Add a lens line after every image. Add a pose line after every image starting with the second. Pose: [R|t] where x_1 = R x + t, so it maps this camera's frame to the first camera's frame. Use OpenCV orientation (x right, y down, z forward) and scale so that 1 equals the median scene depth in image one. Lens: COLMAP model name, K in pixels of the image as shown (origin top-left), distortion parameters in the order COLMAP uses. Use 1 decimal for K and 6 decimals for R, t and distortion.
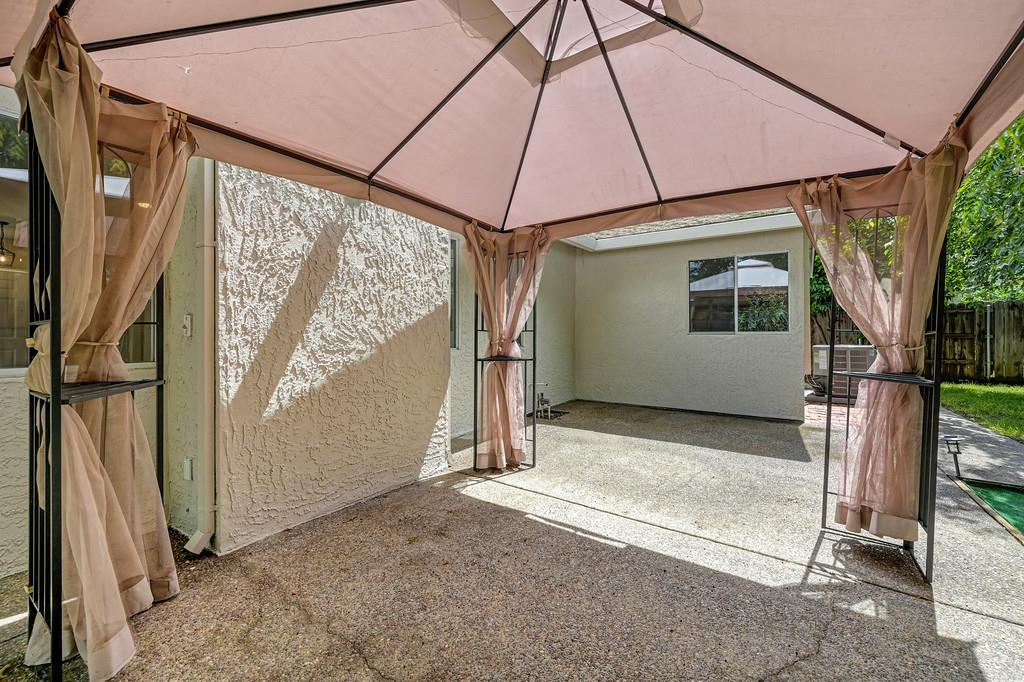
lens RADIAL K [[412.5, 0, 513.5], [0, 412.5, 331.5], [0, 0, 1]] dist [-0.004042, 0.001574]
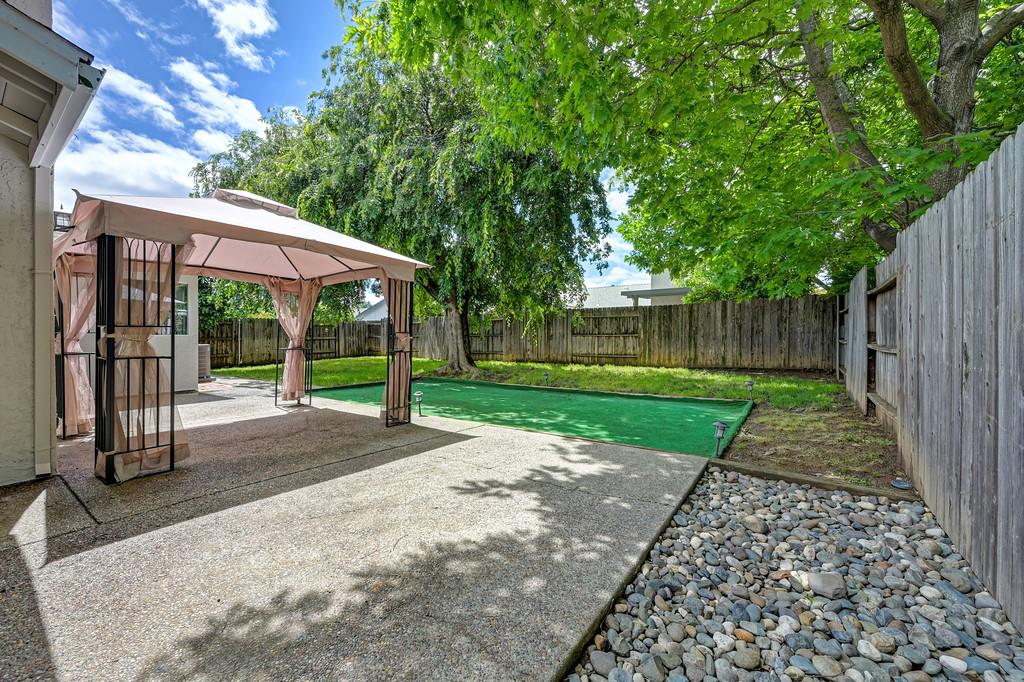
lens RADIAL K [[412.5, 0, 515.8], [0, 412.5, 340.5], [0, 0, 1]] dist [-0.004042, 0.001574]
pose [[0.031894, -0.009647, 0.999445, -1.490305], [0.001615, 0.999953, 0.009600, 0.017001], [-0.999490, 0.001307, 0.031908, -0.517710]]
